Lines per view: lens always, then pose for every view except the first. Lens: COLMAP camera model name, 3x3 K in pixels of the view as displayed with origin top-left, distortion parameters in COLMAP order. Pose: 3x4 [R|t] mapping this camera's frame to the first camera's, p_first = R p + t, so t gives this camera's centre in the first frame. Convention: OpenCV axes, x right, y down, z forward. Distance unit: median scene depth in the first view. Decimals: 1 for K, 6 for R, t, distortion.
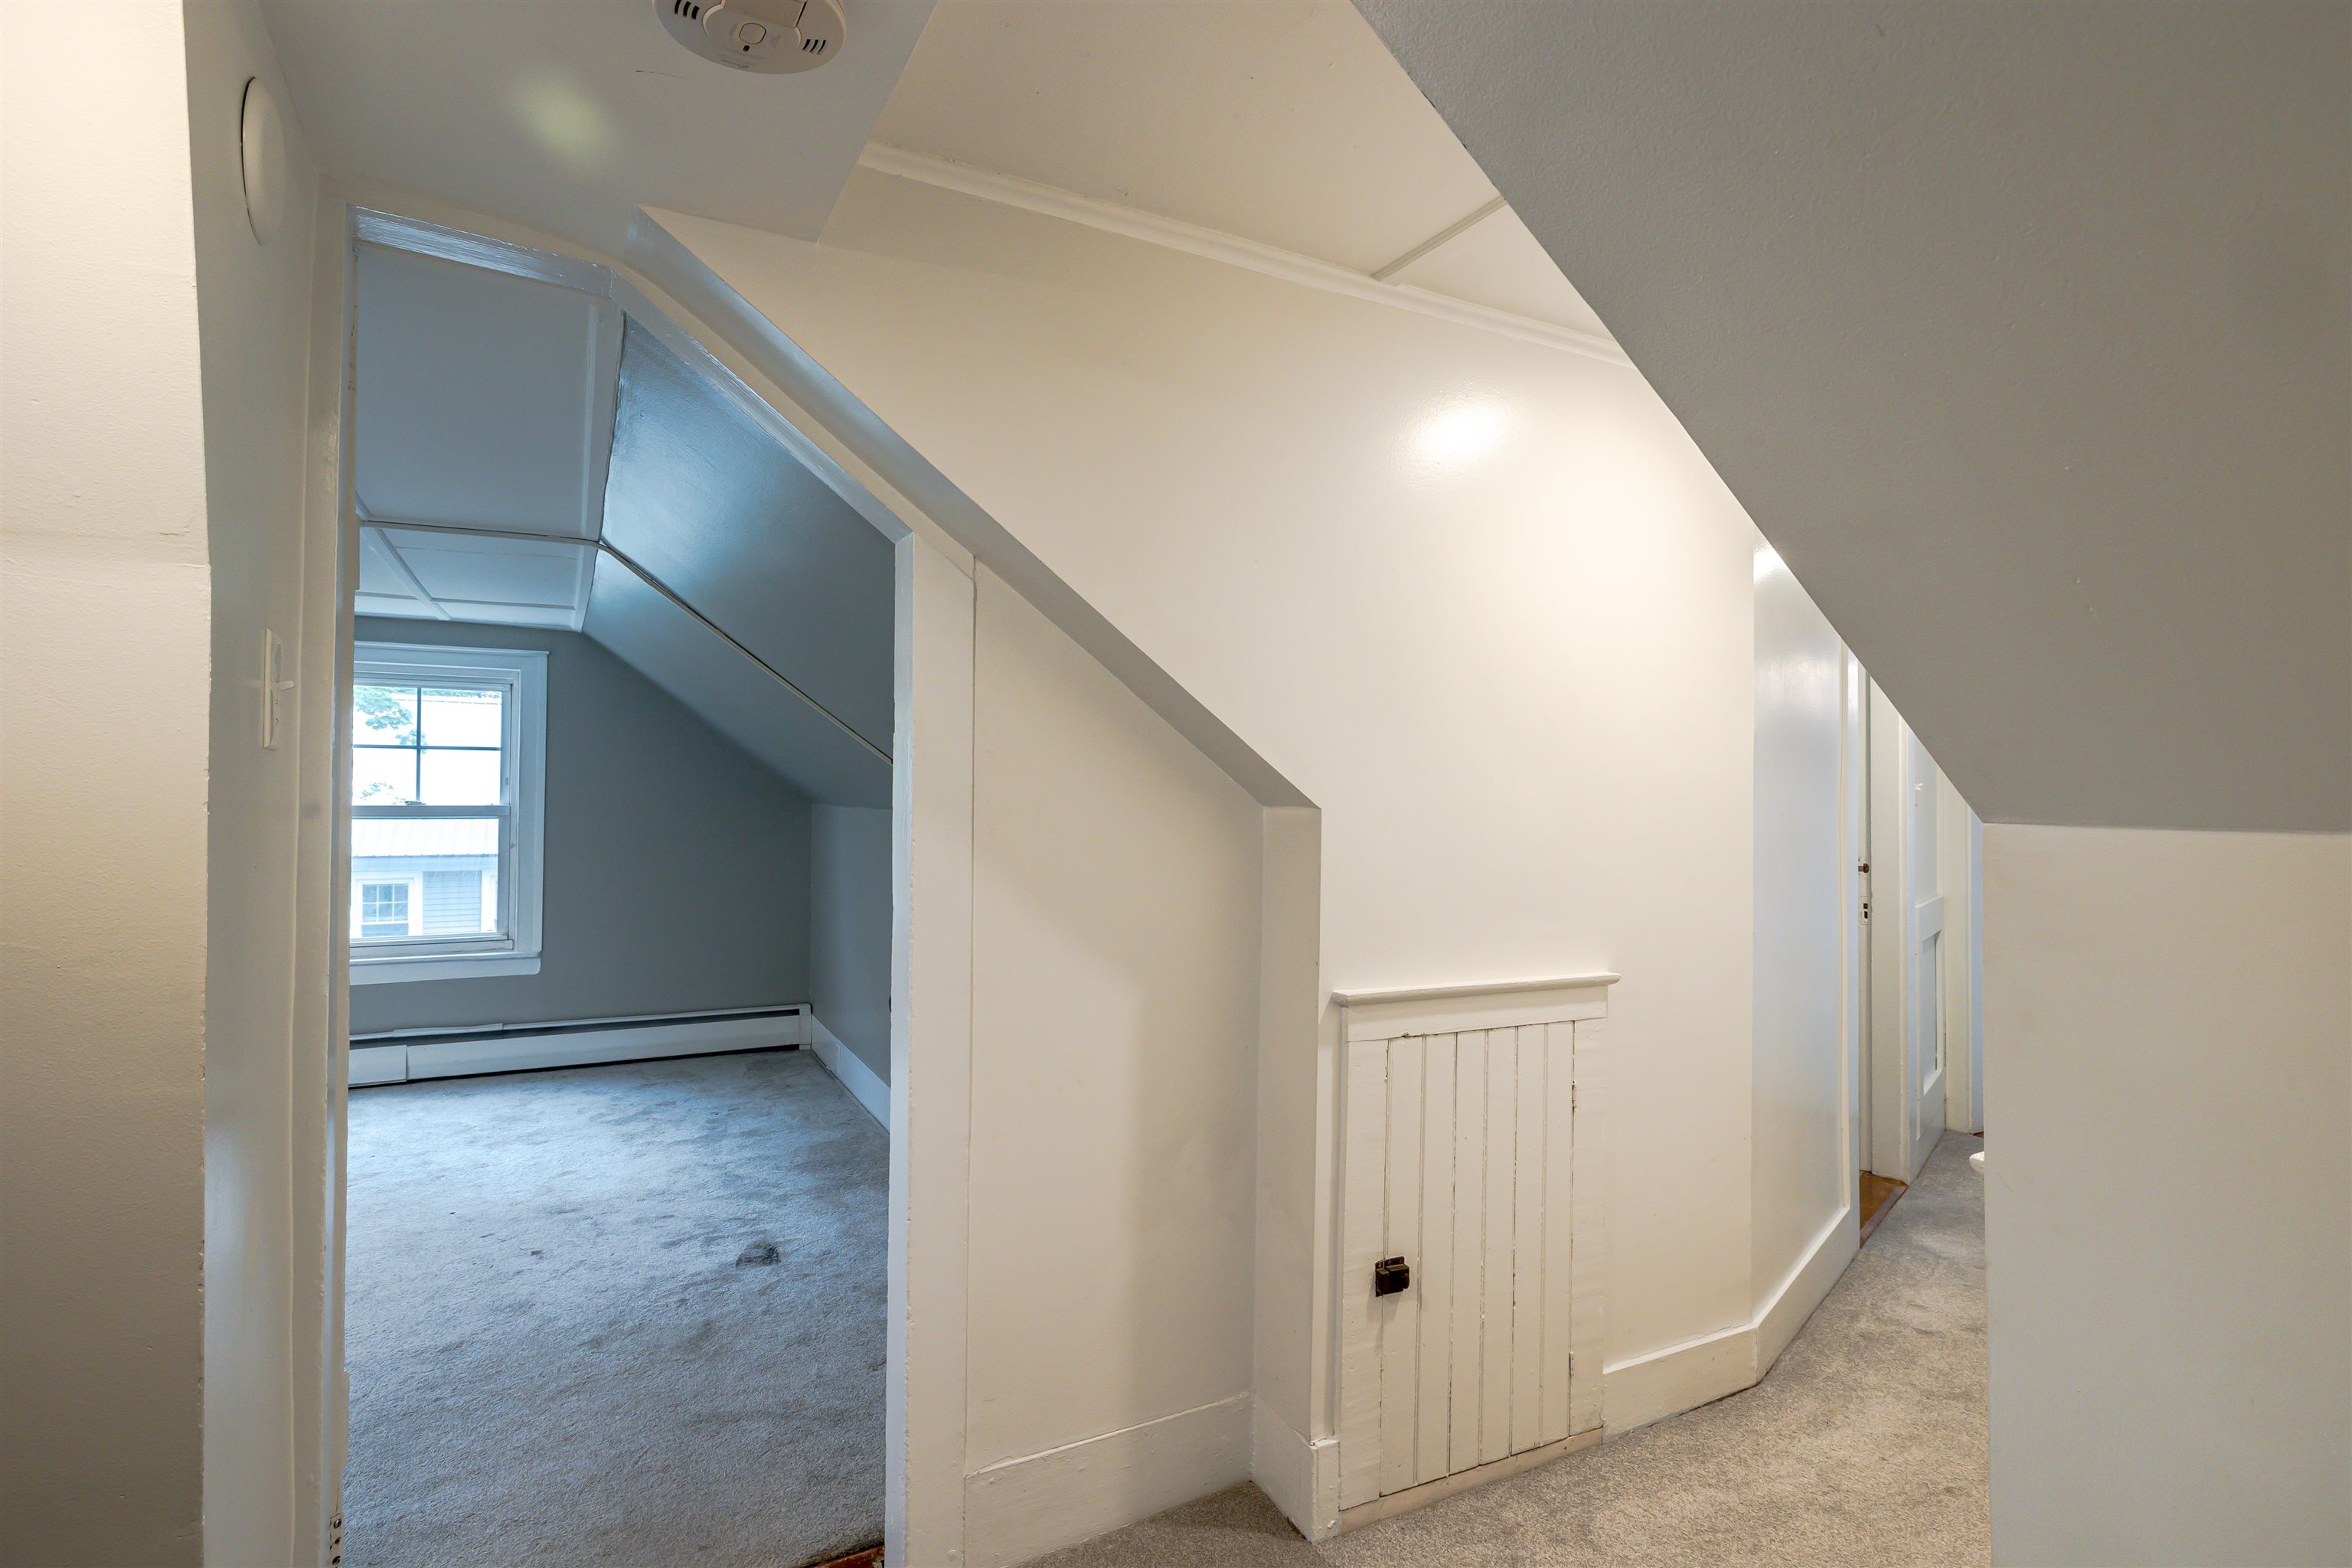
lens RADIAL K [[1313.4, 0, 1230.6], [0, 1313.4, 766.0], [0, 0, 1]] dist [0.002853, 0.000640]
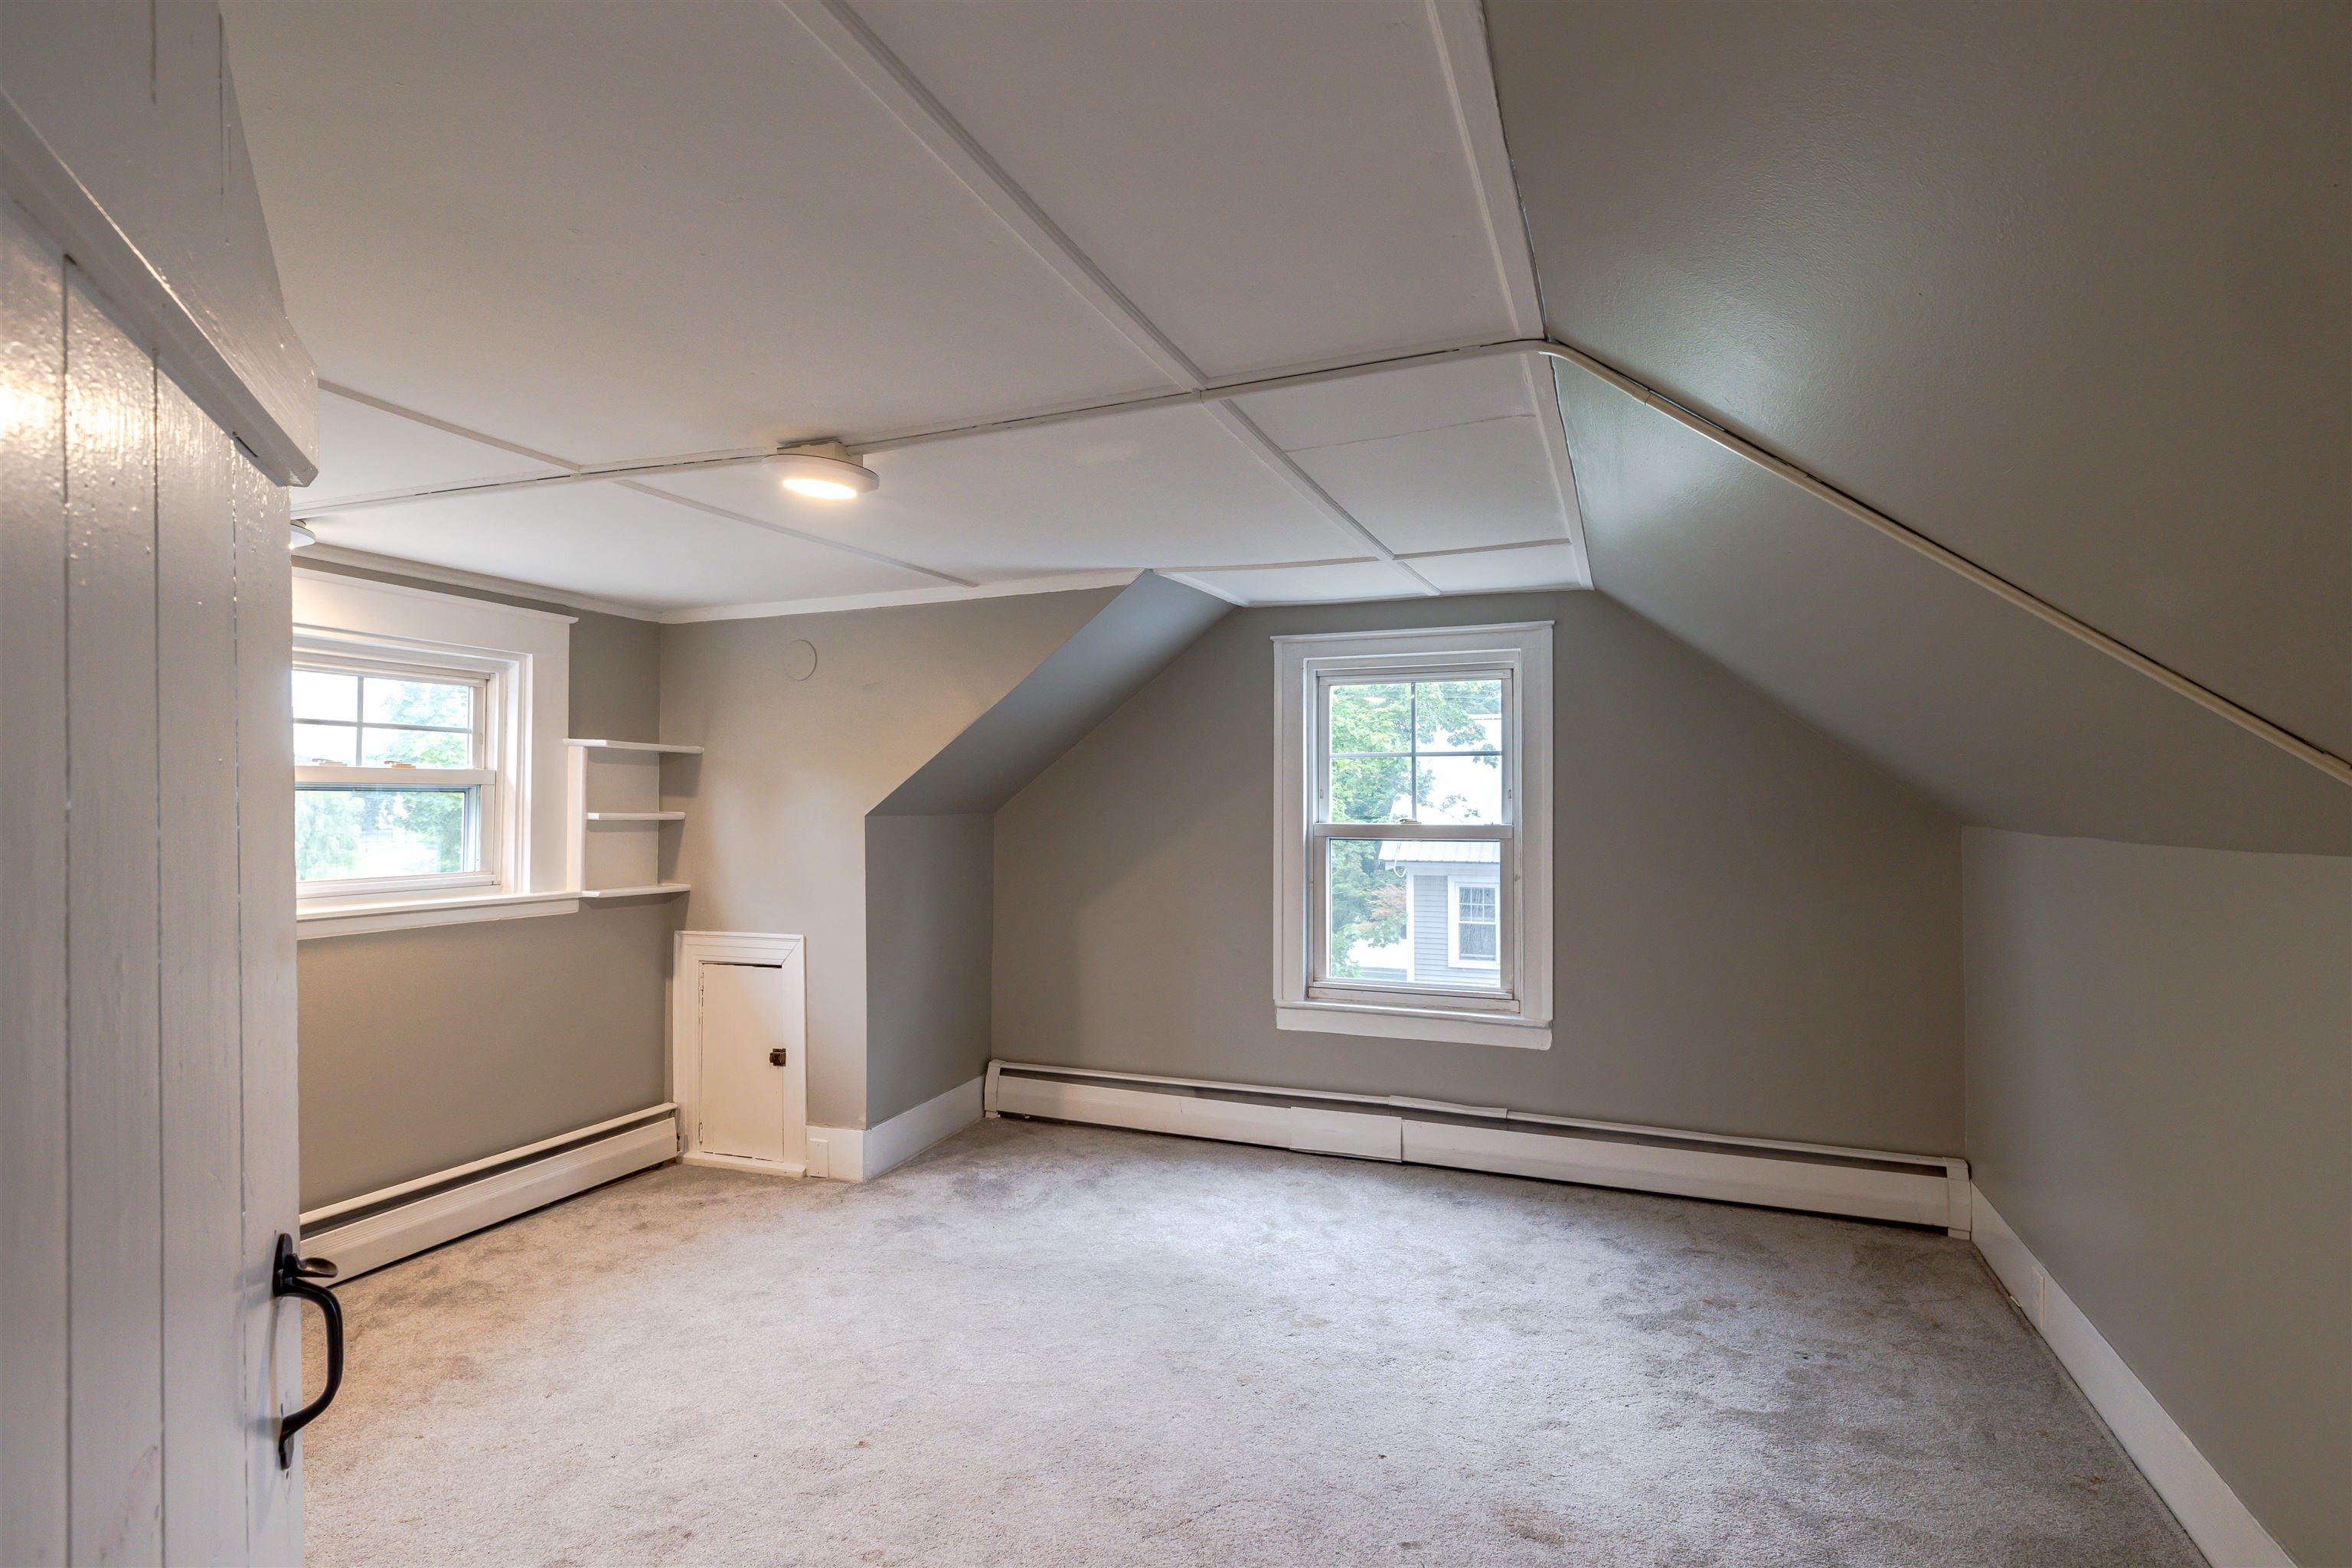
lens RADIAL K [[1098.1, 0, 1198.6], [0, 1098.1, 780.2], [0, 0, 1]] dist [-0.010093, 0.002538]
pose [[0.643677, -0.017242, -0.765103, -0.187094], [0.021269, 0.999763, -0.004636, 0.002651], [0.765001, -0.013288, 0.643892, 0.480447]]
